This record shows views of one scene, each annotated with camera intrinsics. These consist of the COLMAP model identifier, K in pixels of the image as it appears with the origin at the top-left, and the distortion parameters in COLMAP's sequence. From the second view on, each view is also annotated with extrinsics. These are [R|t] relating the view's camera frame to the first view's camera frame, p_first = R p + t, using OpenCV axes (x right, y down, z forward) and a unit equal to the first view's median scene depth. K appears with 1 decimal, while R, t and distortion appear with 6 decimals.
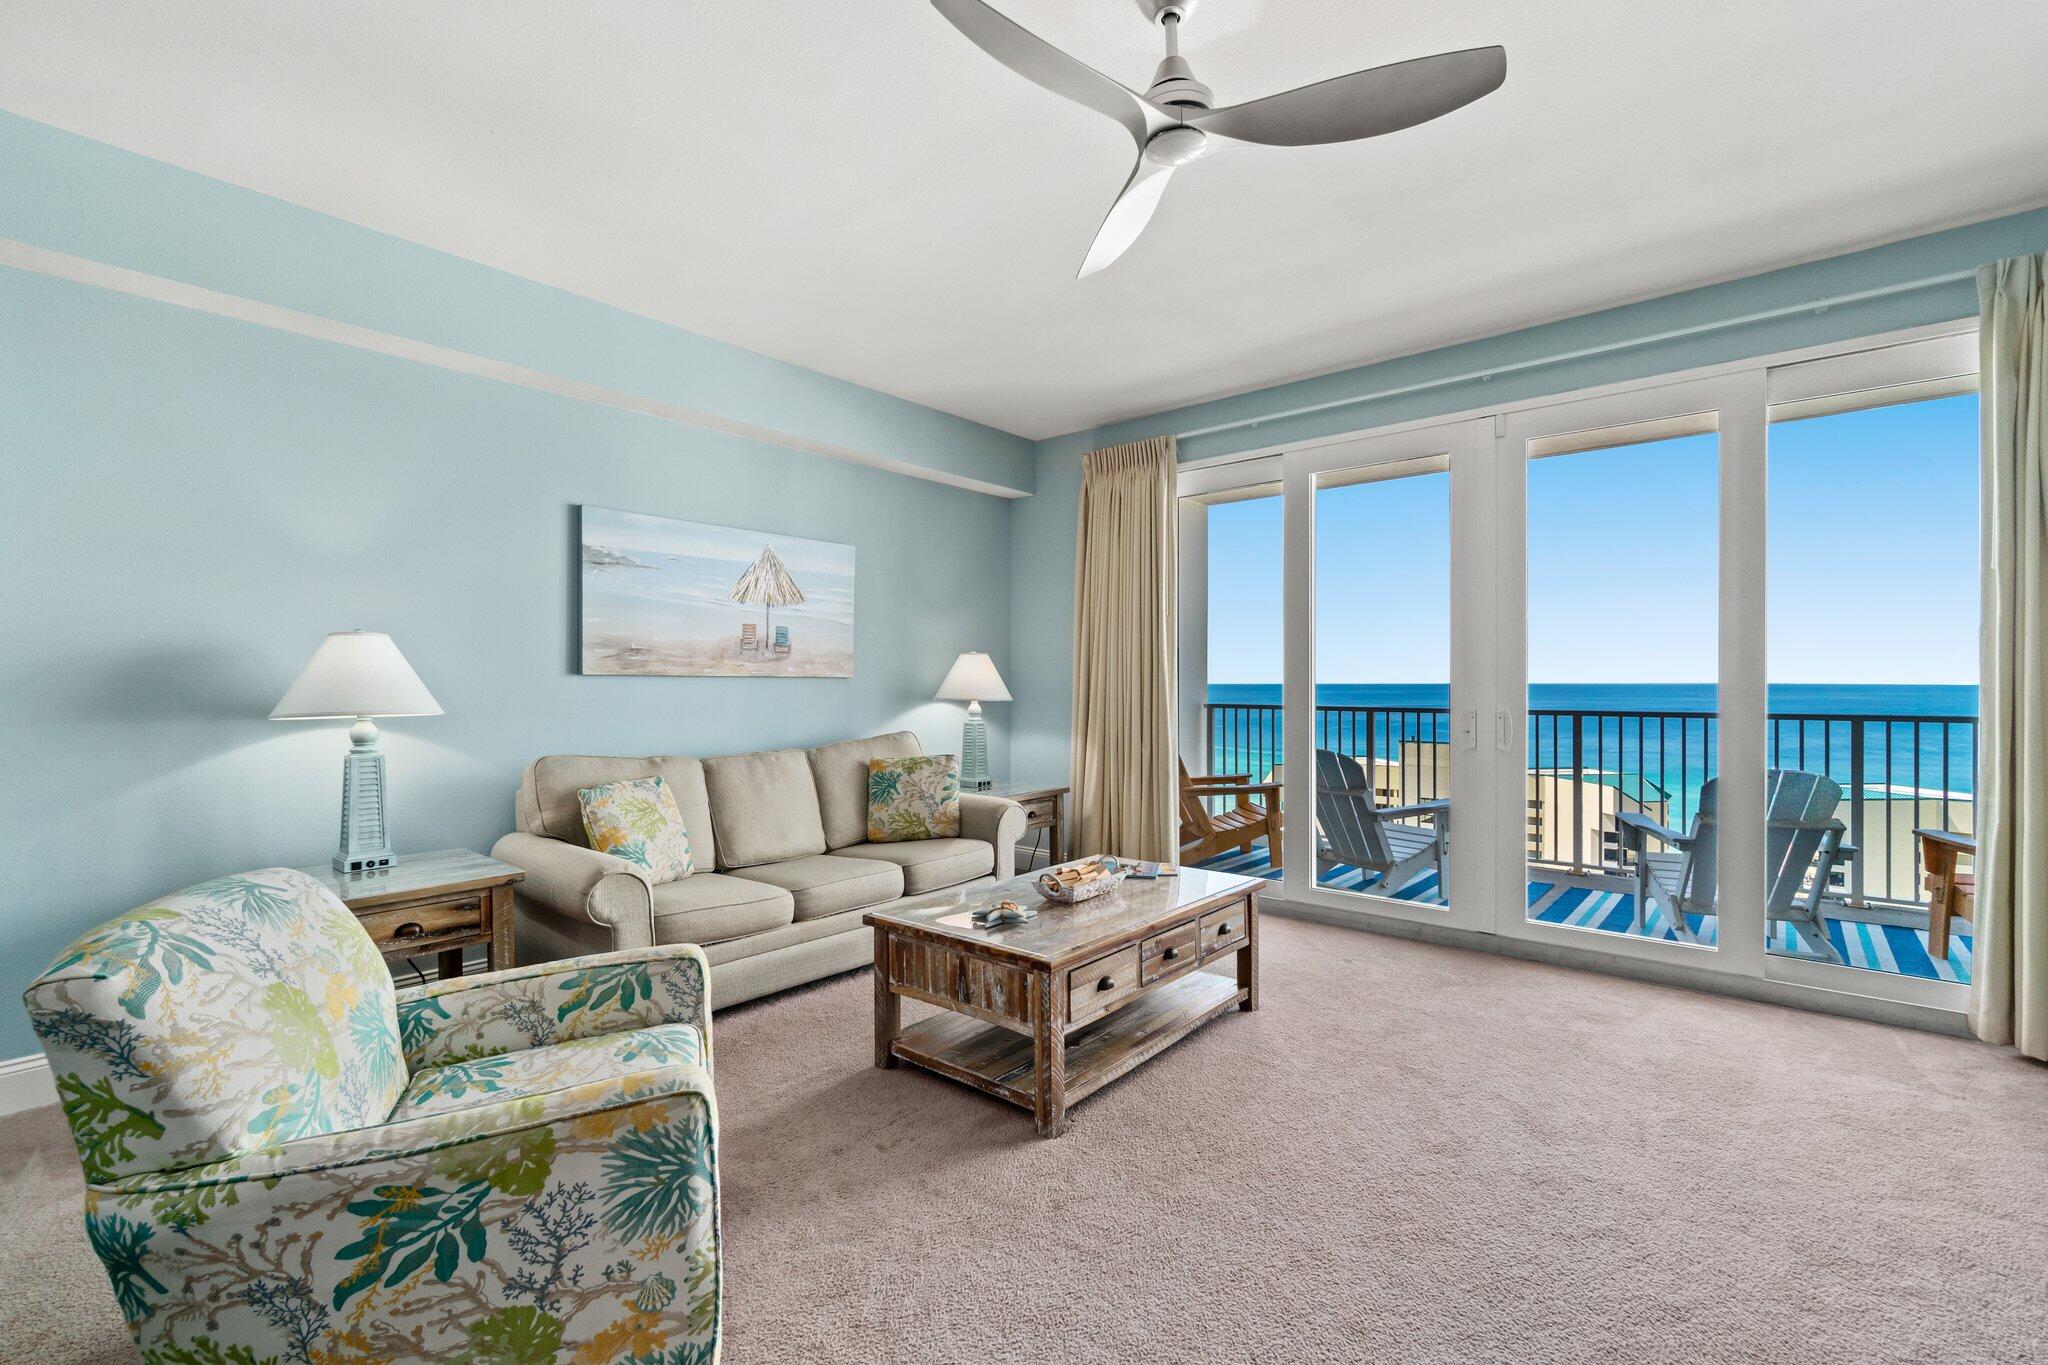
lens RADIAL K [[879.7, 0, 1031.0], [0, 879.7, 685.0], [0, 0, 1]] dist [-0.010207, 0.002938]
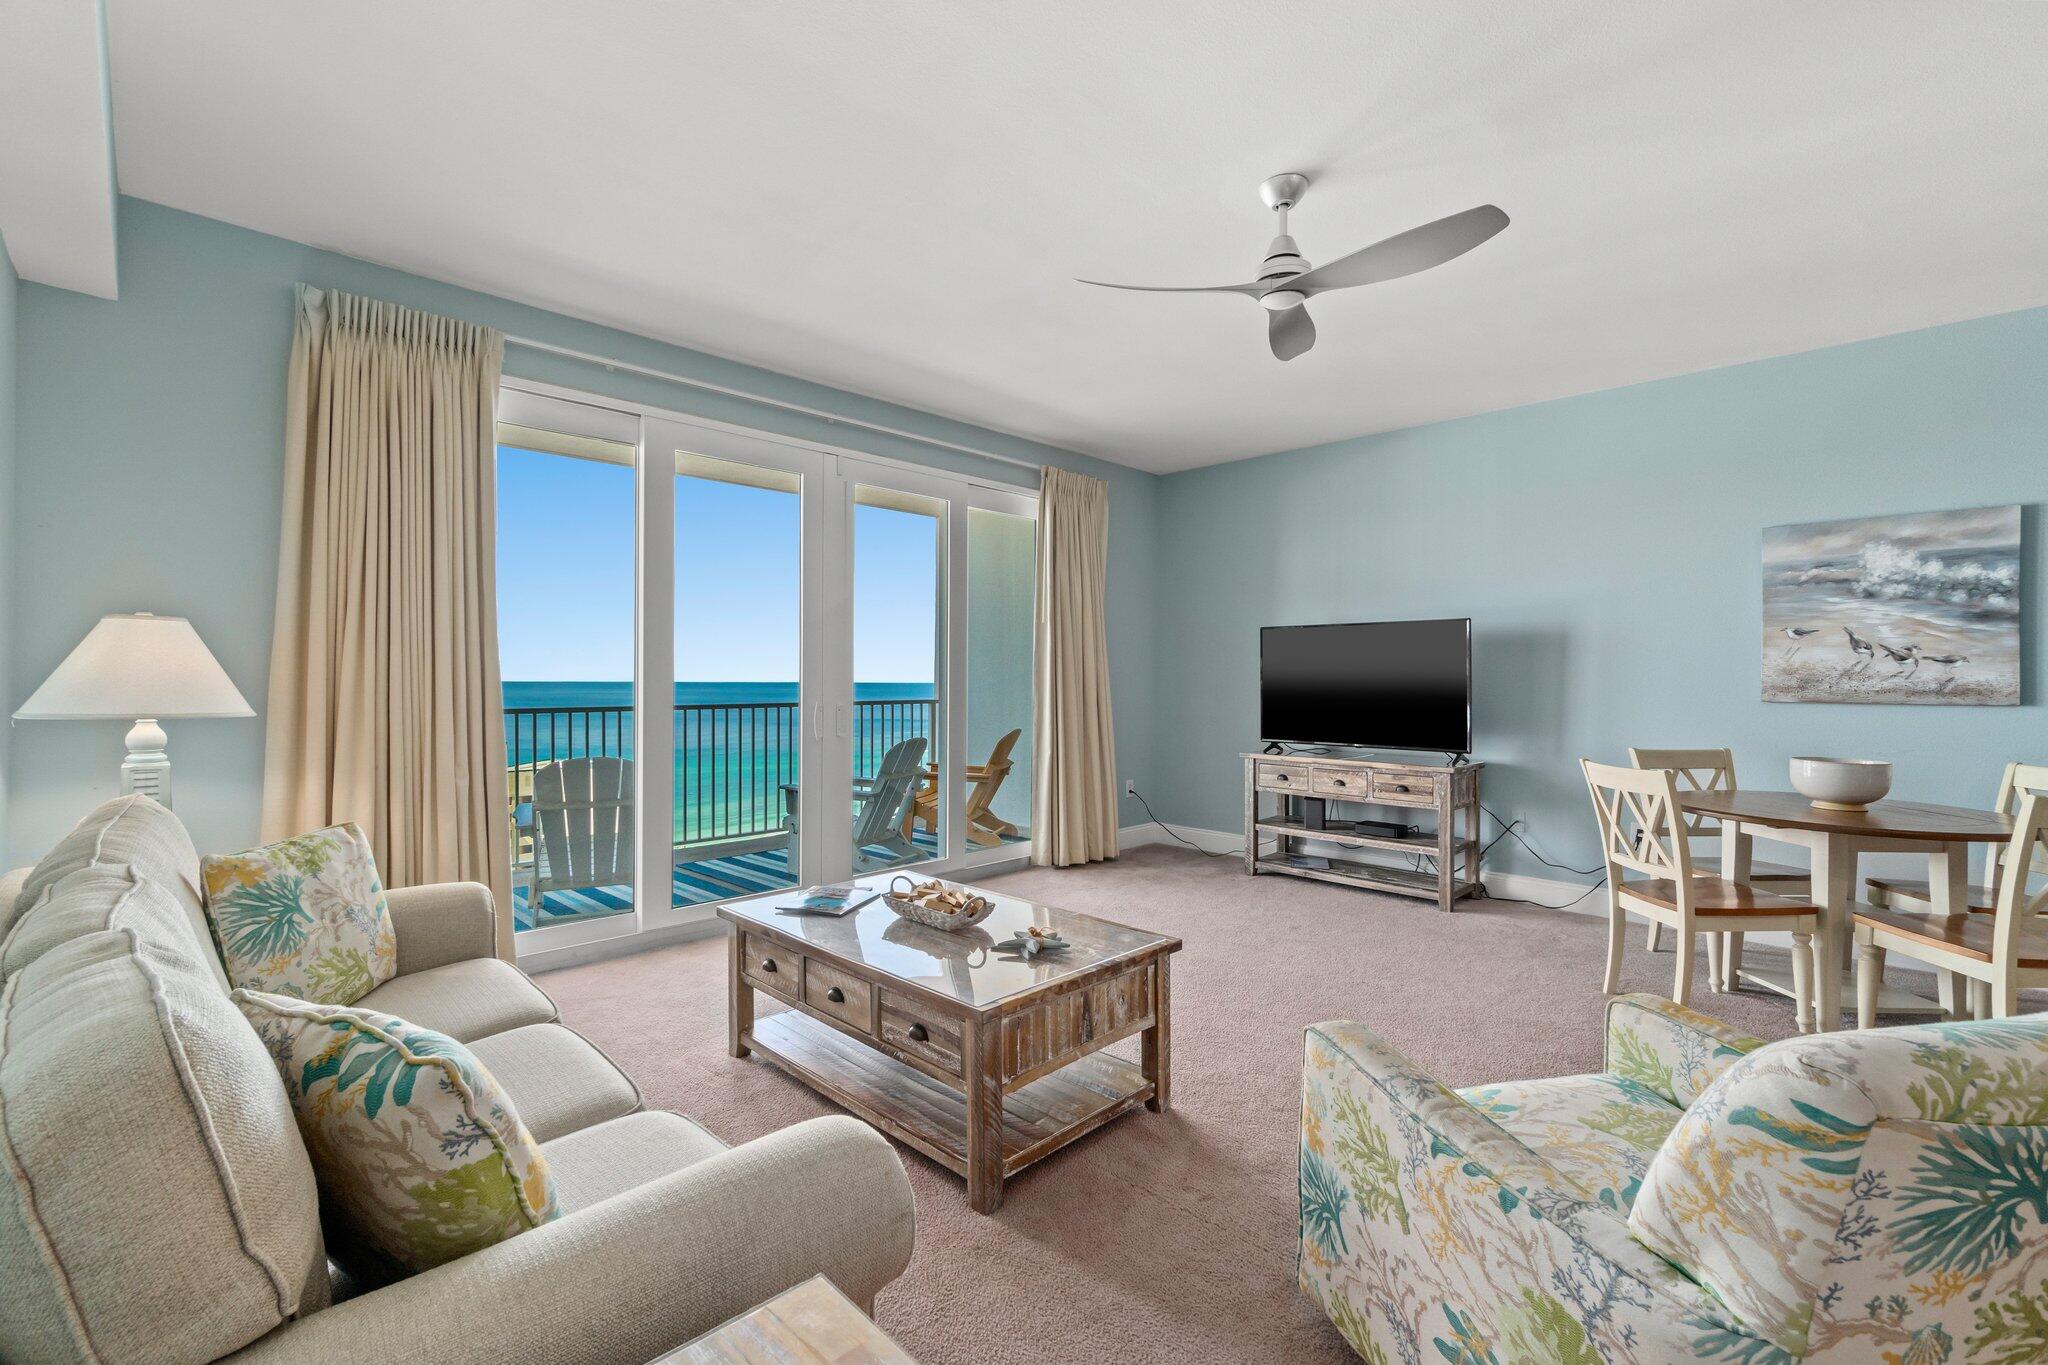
lens RADIAL K [[879.7, 0, 1022.0], [0, 879.7, 680.2], [0, 0, 1]] dist [-0.010207, 0.002938]
pose [[0.087053, 0.001104, 0.996203, -0.609647], [0.000220, 0.999999, -0.001127, -0.002247], [-0.996204, 0.000317, 0.087053, 0.622853]]
